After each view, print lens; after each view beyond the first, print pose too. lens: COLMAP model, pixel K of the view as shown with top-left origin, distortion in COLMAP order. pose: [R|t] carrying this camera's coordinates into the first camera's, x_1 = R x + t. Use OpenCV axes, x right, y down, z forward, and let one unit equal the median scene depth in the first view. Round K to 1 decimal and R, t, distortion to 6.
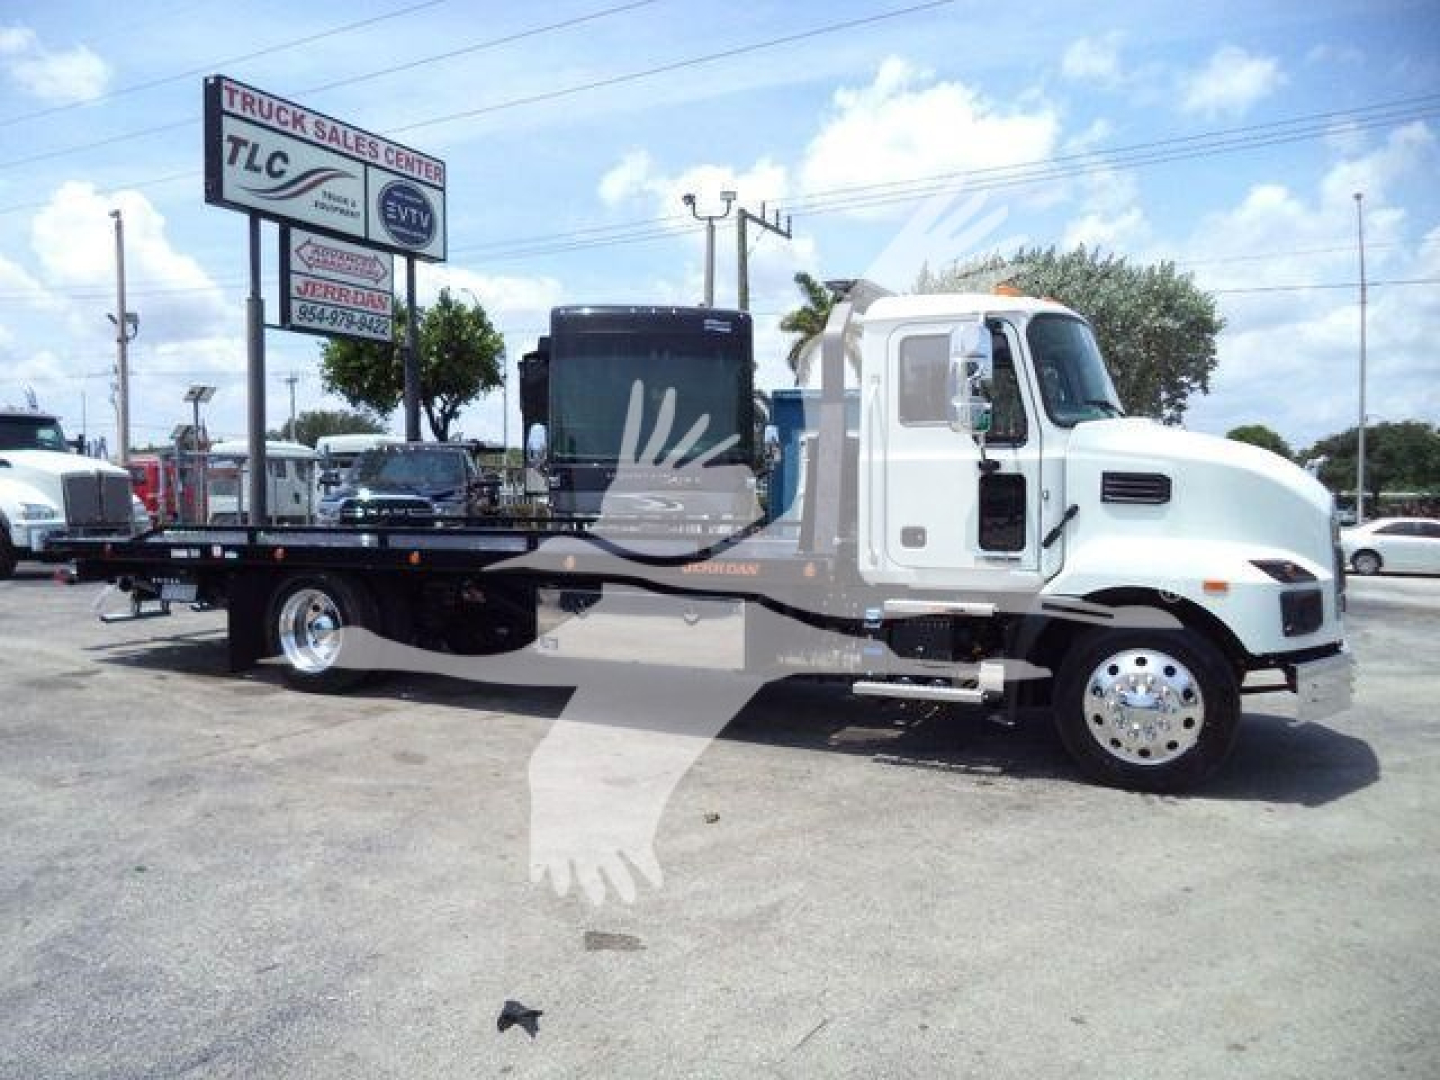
lens RADIAL K [[1139.1, 0, 731.1], [0, 1139.1, 541.8], [0, 0, 1]] dist [-0.034675, -0.007431]
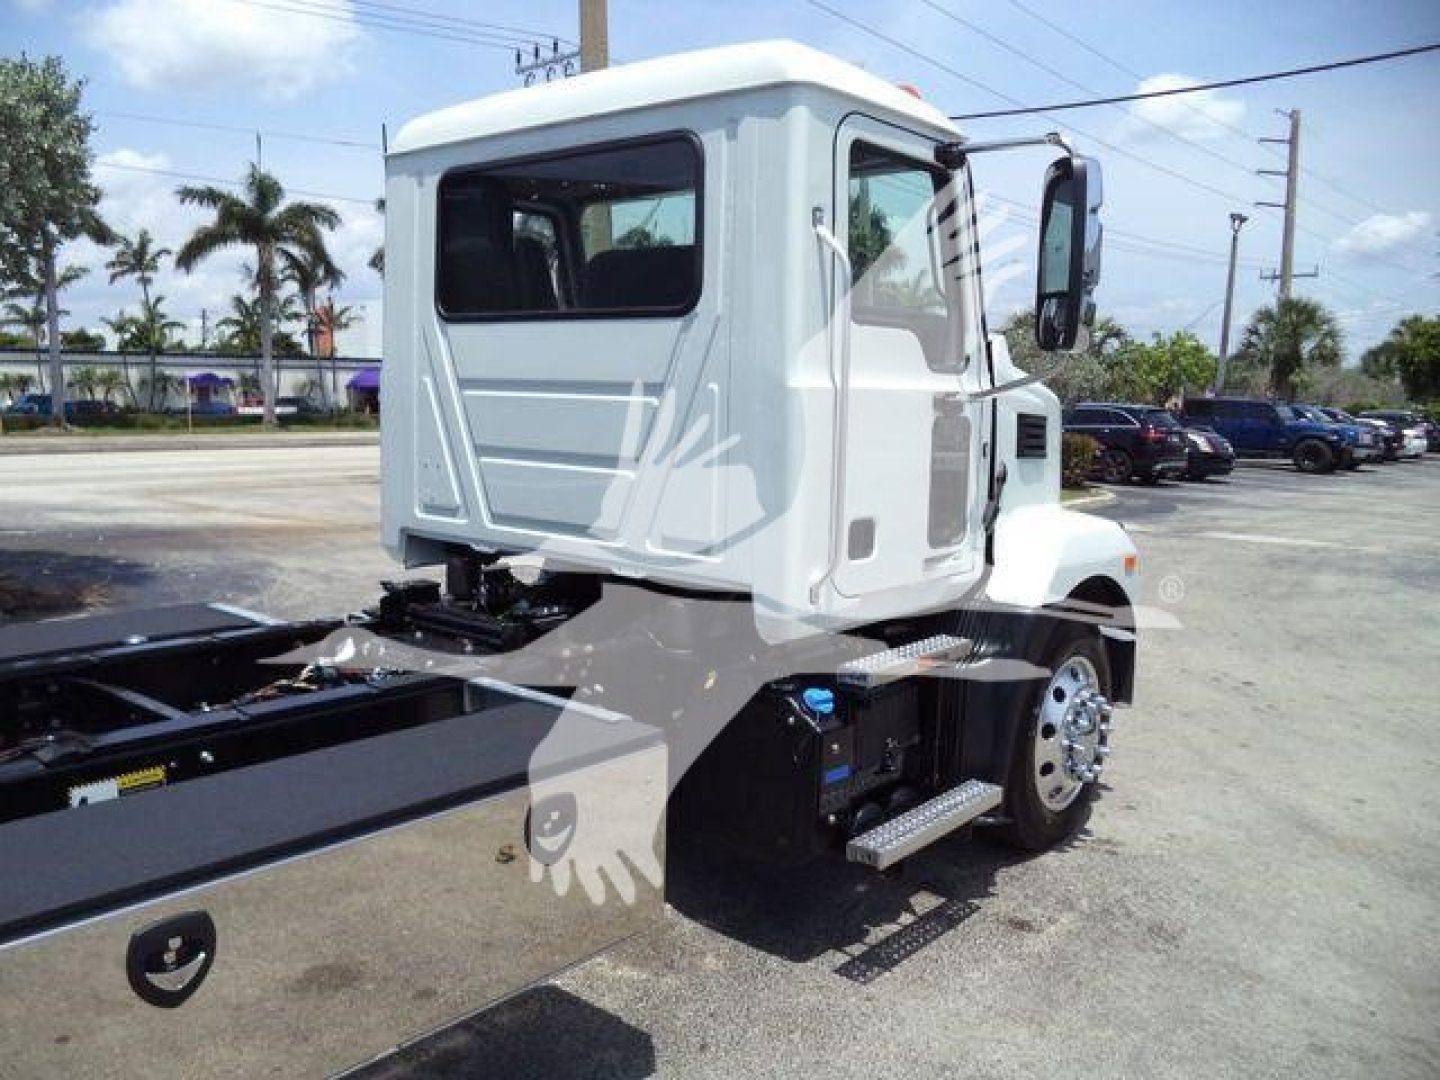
lens RADIAL K [[1139.1, 0, 731.1], [0, 1139.1, 541.8], [0, 0, 1]] dist [-0.034675, -0.007431]
pose [[0.253245, -0.117574, 0.960231, -0.118622], [0.027128, 0.993060, 0.114439, -0.021281], [-0.967022, -0.002932, 0.254677, 0.309346]]
